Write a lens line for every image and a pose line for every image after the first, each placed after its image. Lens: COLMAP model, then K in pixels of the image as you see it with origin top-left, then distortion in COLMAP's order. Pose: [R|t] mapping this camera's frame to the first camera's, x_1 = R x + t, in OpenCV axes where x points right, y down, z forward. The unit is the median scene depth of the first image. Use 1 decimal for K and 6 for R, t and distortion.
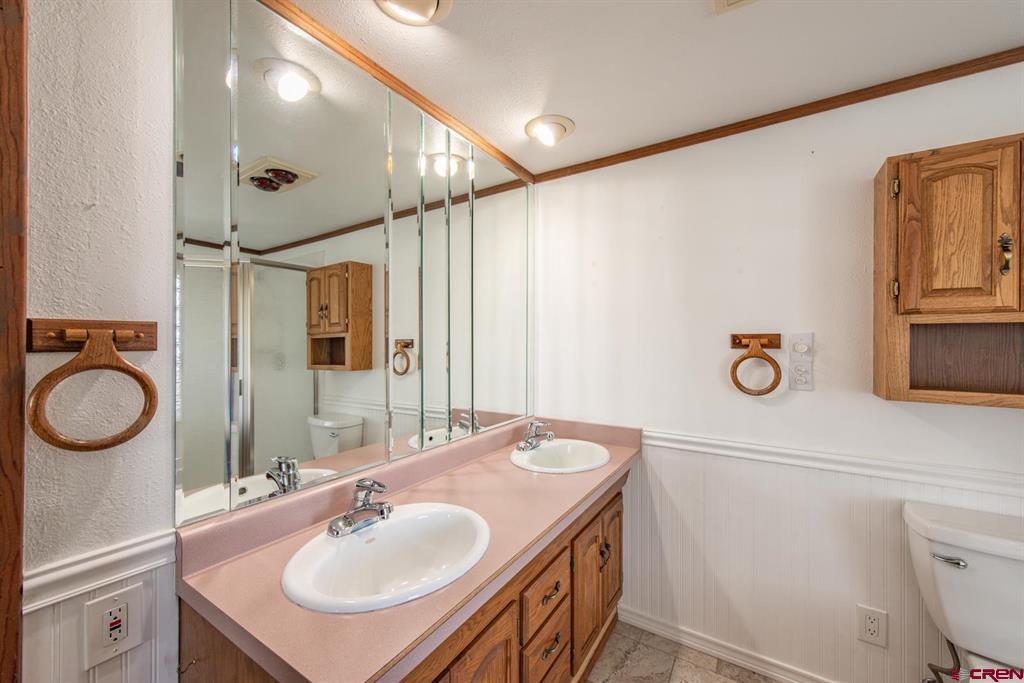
lens RADIAL K [[397.6, 0, 513.6], [0, 397.6, 341.0], [0, 0, 1]] dist [0.003570, -0.000506]
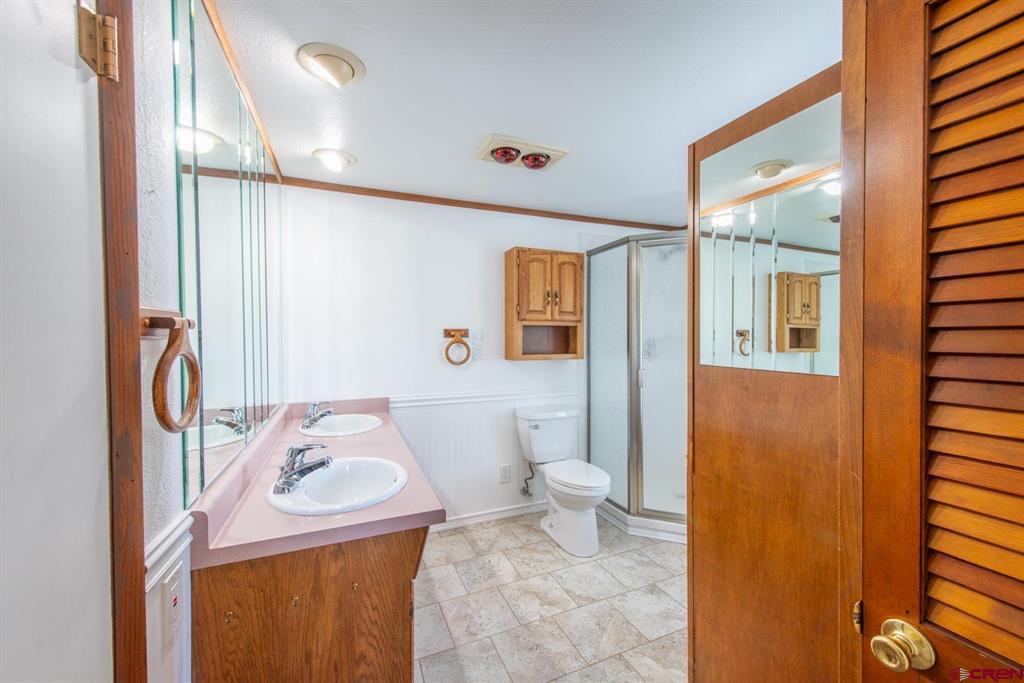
lens RADIAL K [[397.6, 0, 507.1], [0, 397.6, 341.2], [0, 0, 1]] dist [0.003570, -0.000506]
pose [[0.565120, -0.015155, 0.824869, -0.786672], [0.000835, 0.999841, 0.017798, 0.005550], [-0.825008, -0.009369, 0.565043, -0.153449]]
